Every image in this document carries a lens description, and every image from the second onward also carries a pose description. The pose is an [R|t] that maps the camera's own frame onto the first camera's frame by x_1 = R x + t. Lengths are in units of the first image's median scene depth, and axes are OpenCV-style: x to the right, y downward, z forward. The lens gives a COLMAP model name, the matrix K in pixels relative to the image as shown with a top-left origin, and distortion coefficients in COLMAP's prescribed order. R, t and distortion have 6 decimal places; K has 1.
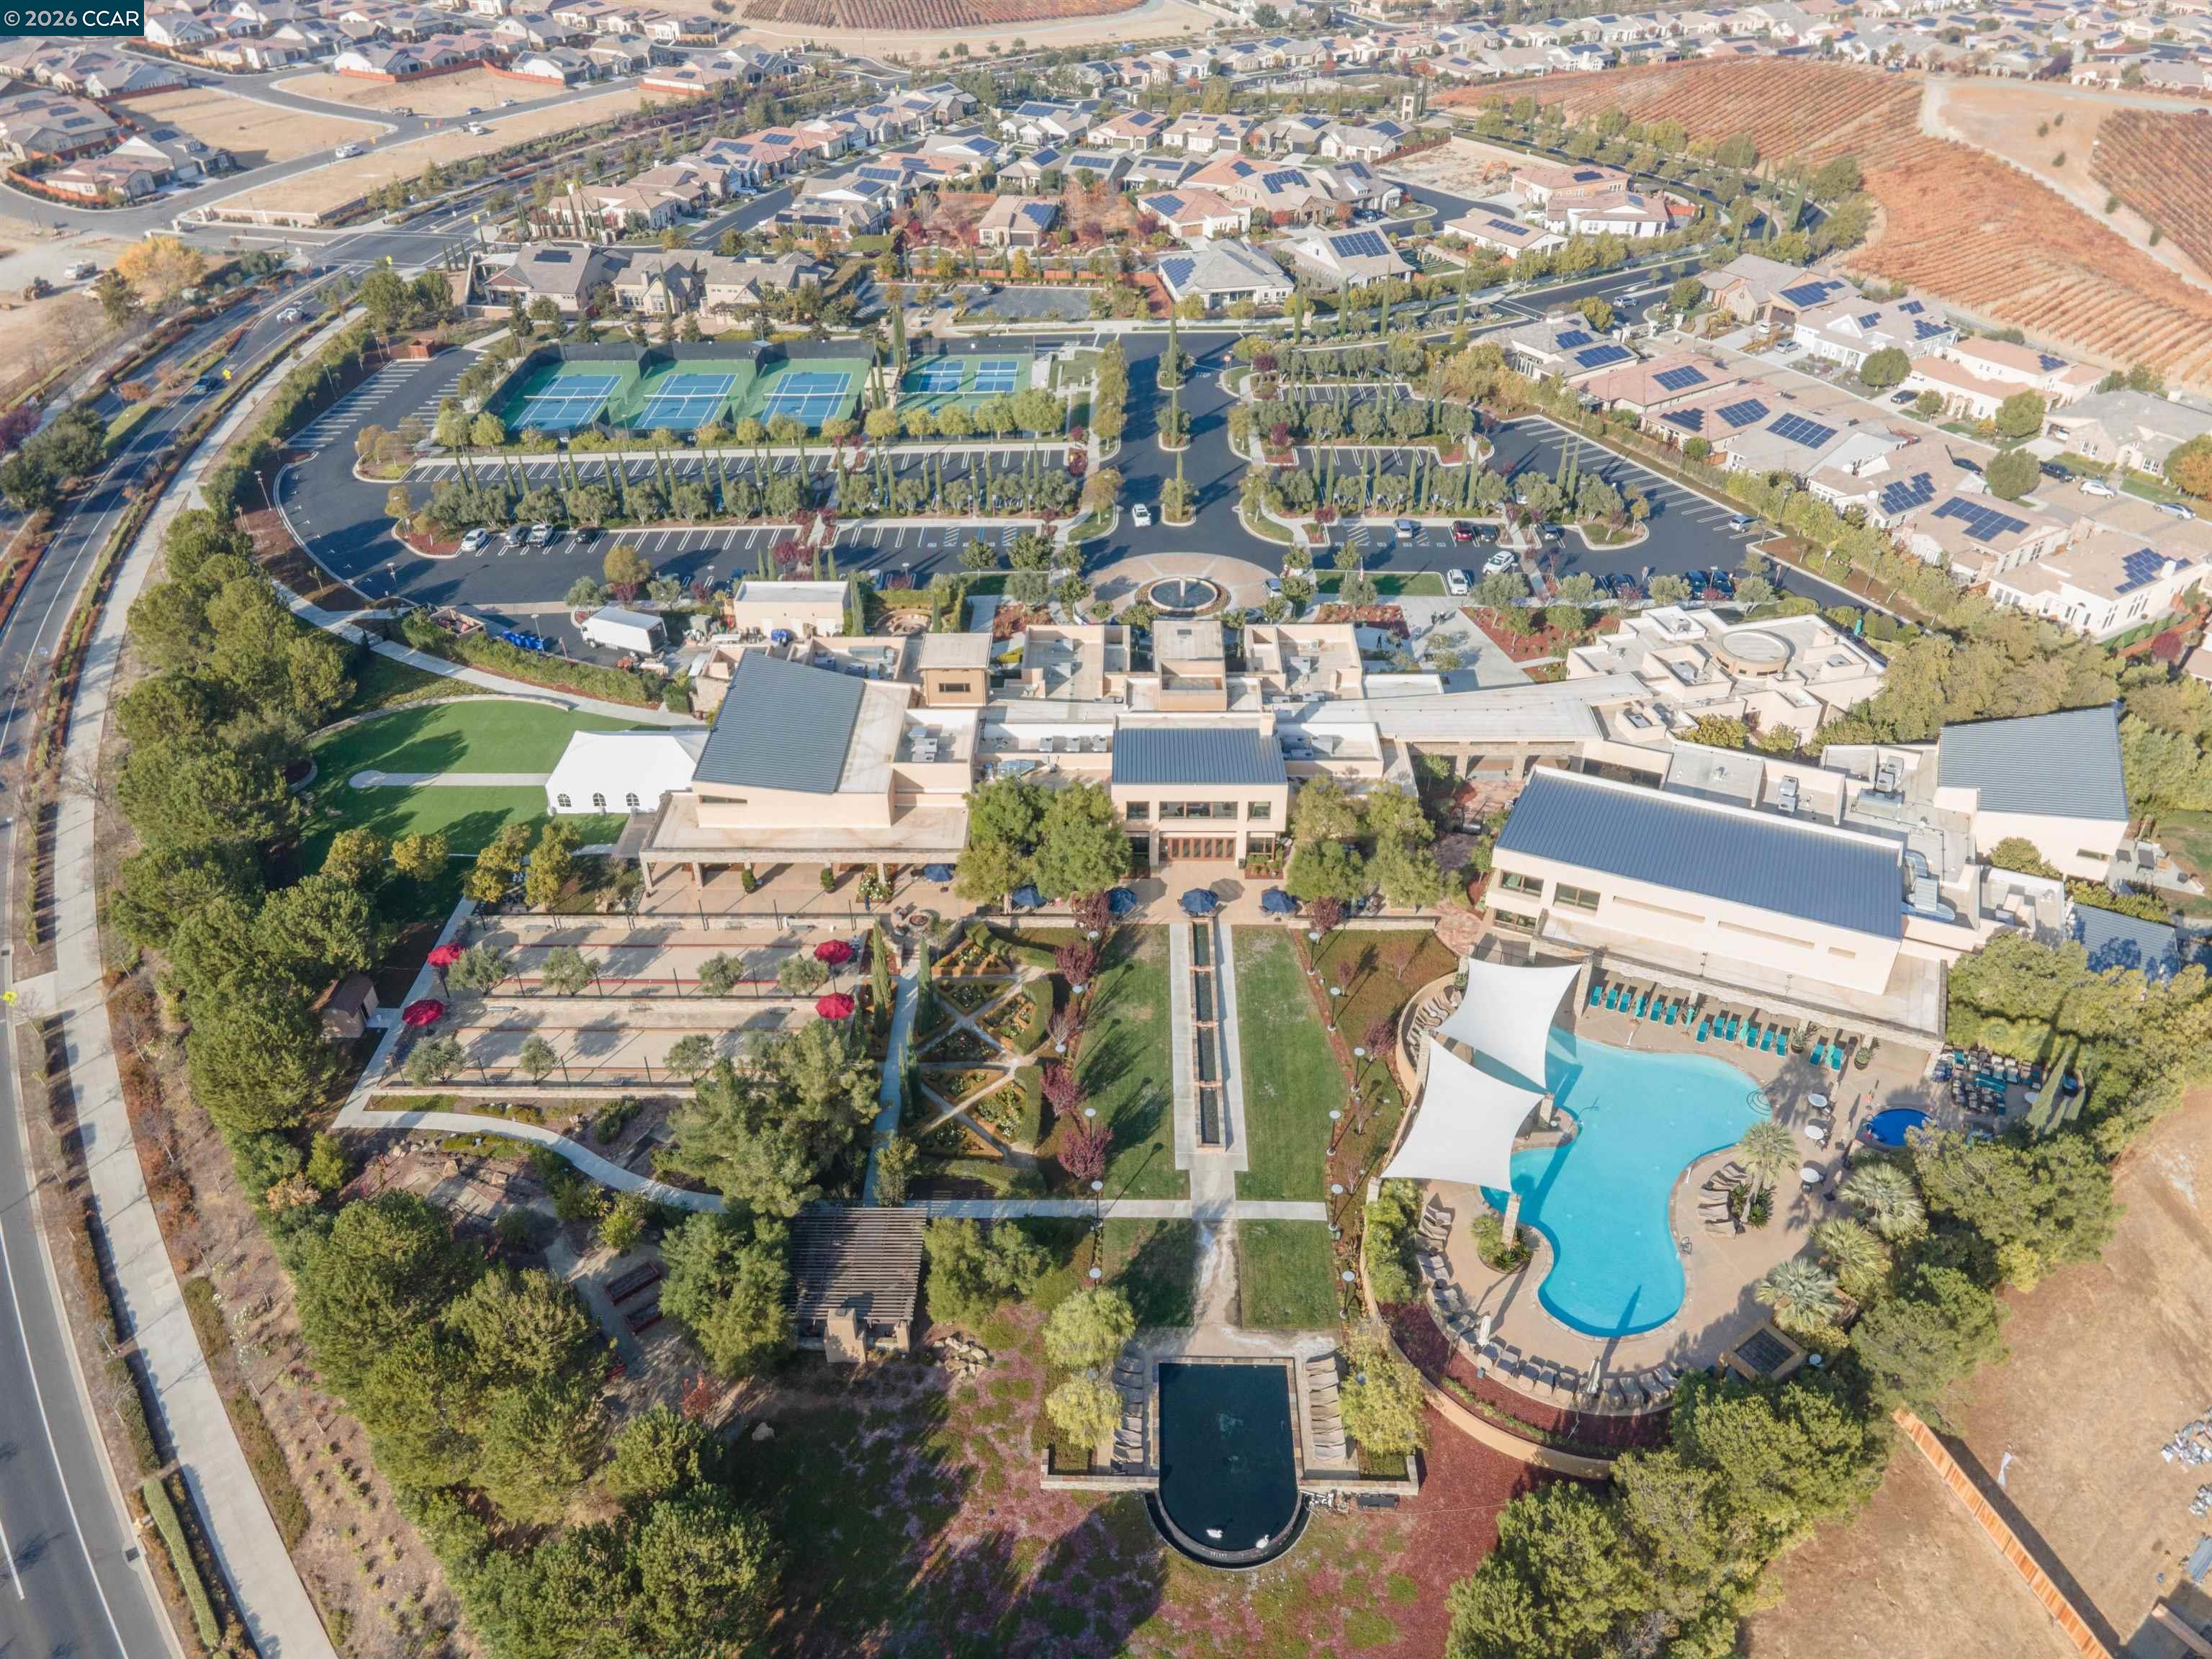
lens RADIAL K [[1647.8, 0, 1106.0], [0, 1647.8, 829.5], [0, 0, 1]] dist [0.040548, 0.001210]
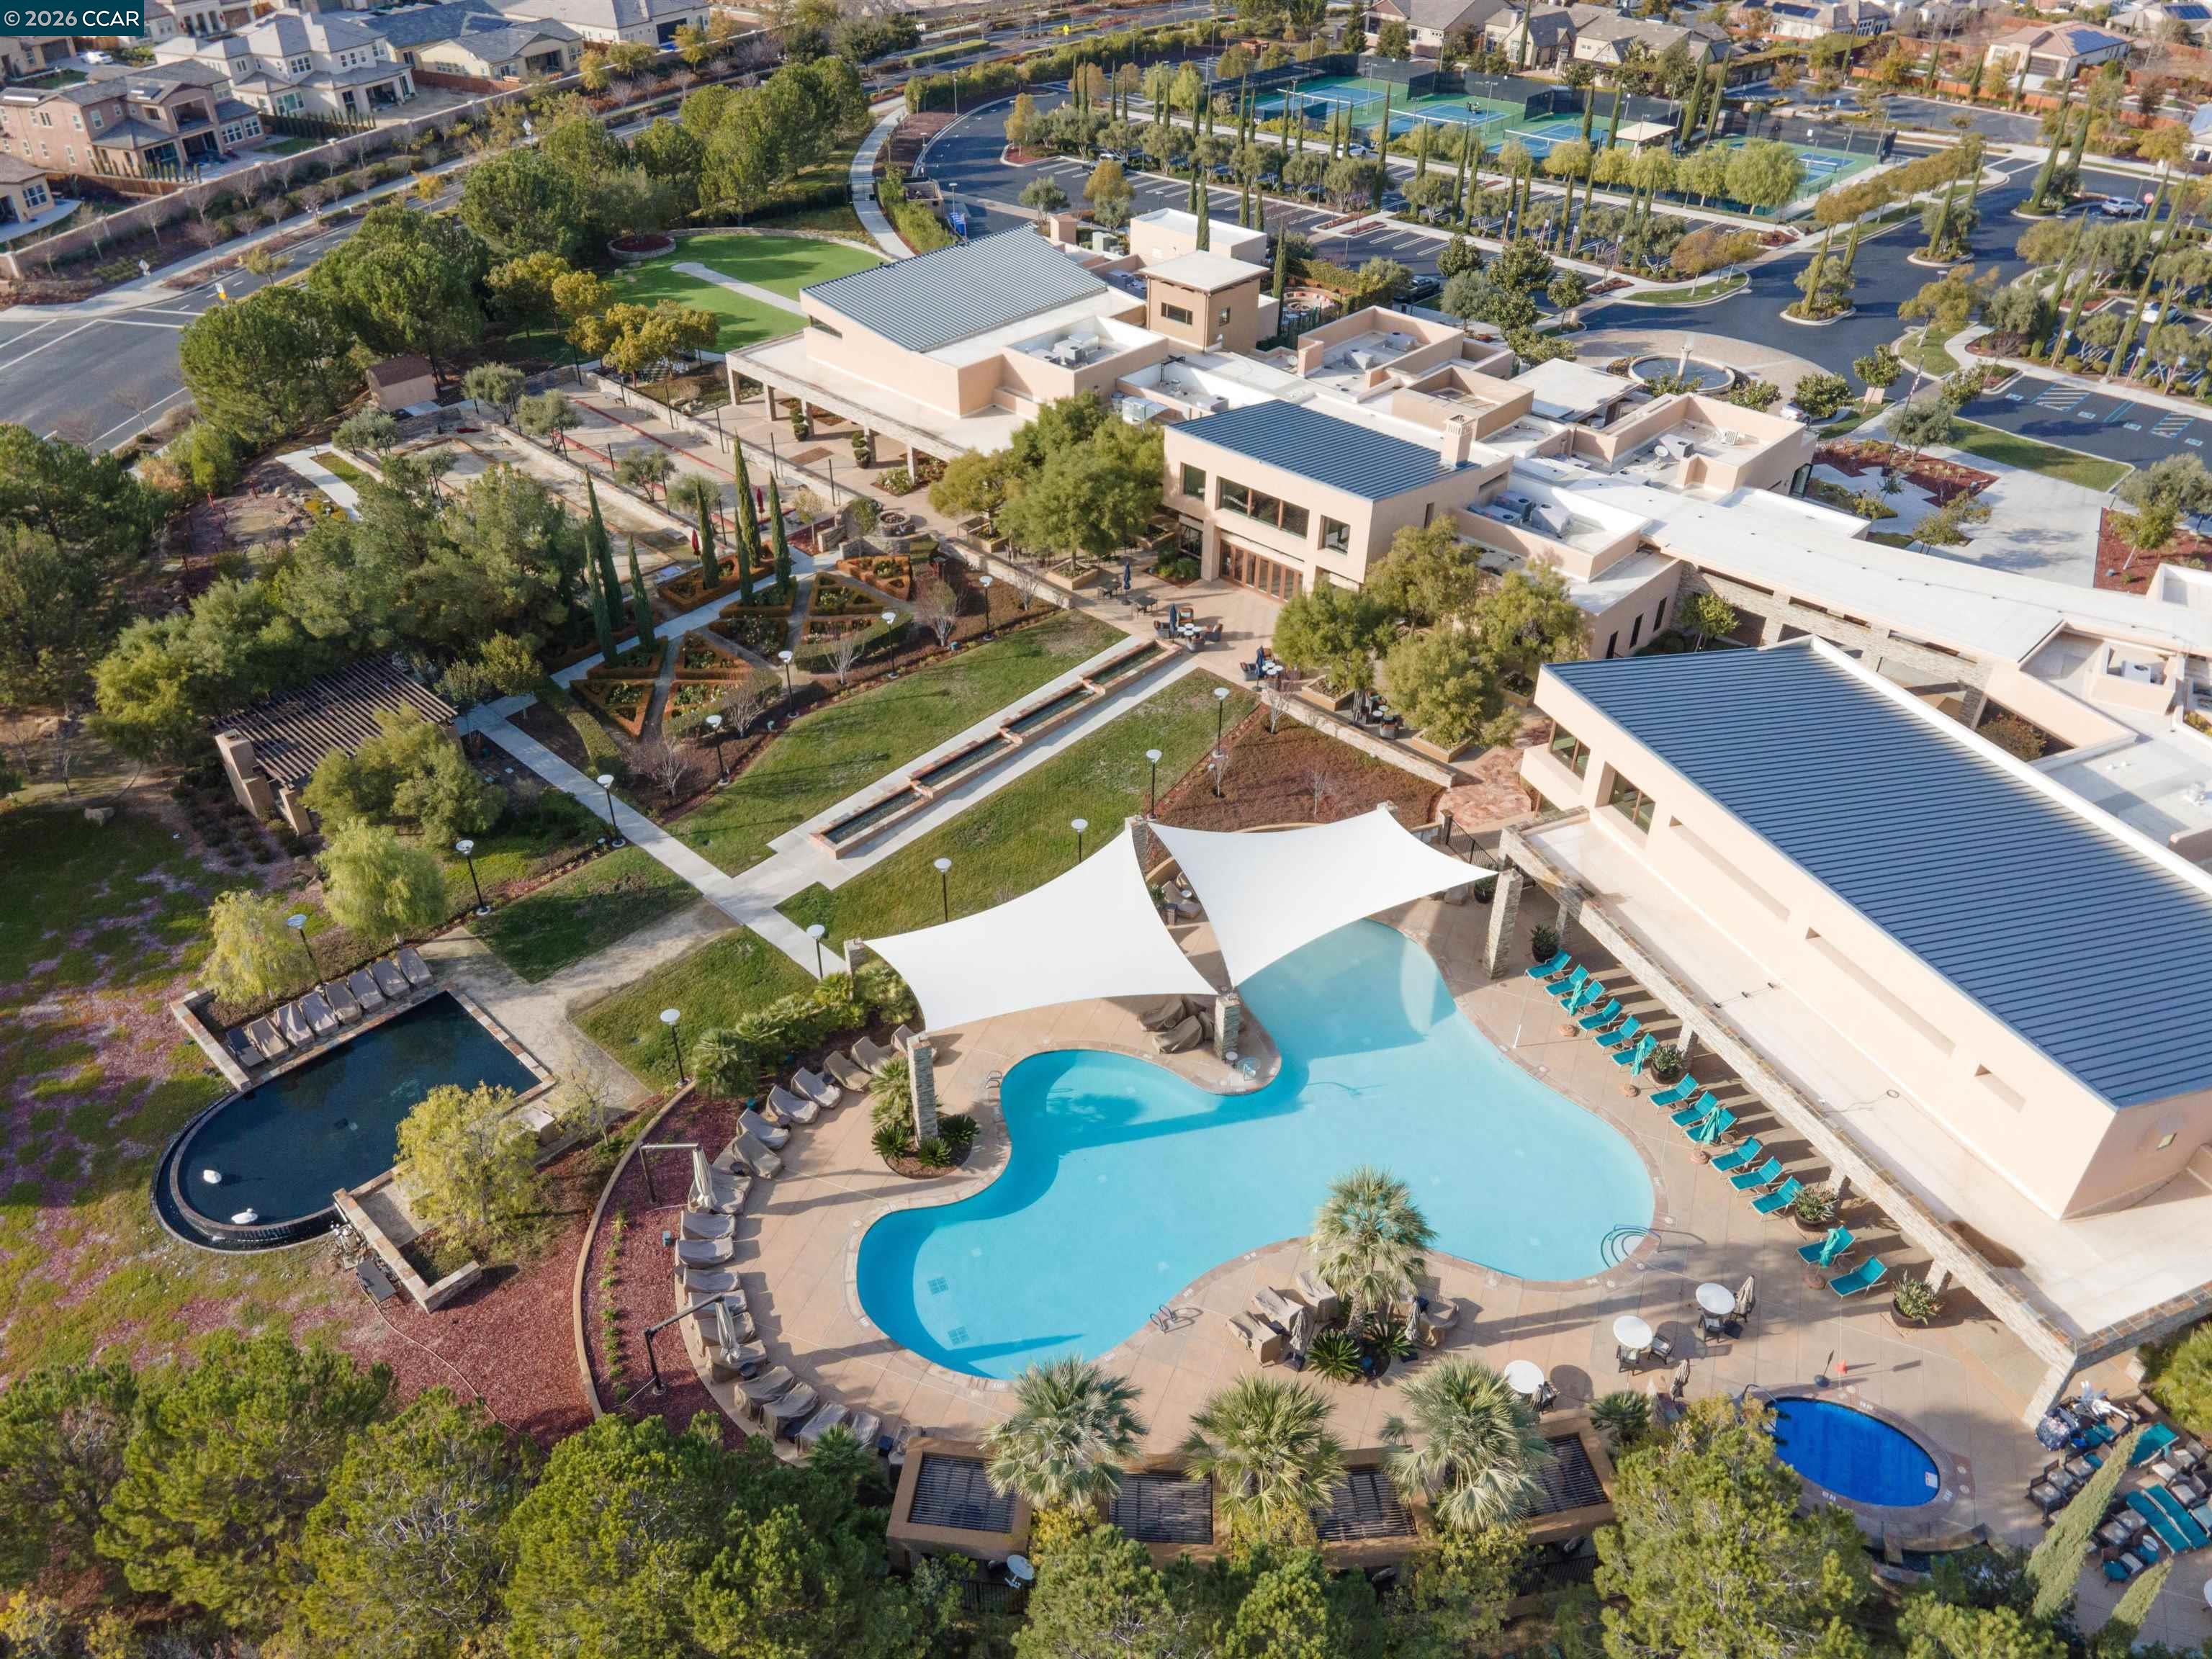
lens RADIAL K [[1647.8, 0, 1106.0], [0, 1647.8, 829.5], [0, 0, 1]] dist [0.040548, 0.001210]
pose [[0.722409, 0.404262, -0.560979, 0.480979], [-0.403593, 0.905273, 0.132639, 0.047383], [0.561460, 0.130588, 0.817135, 0.472384]]
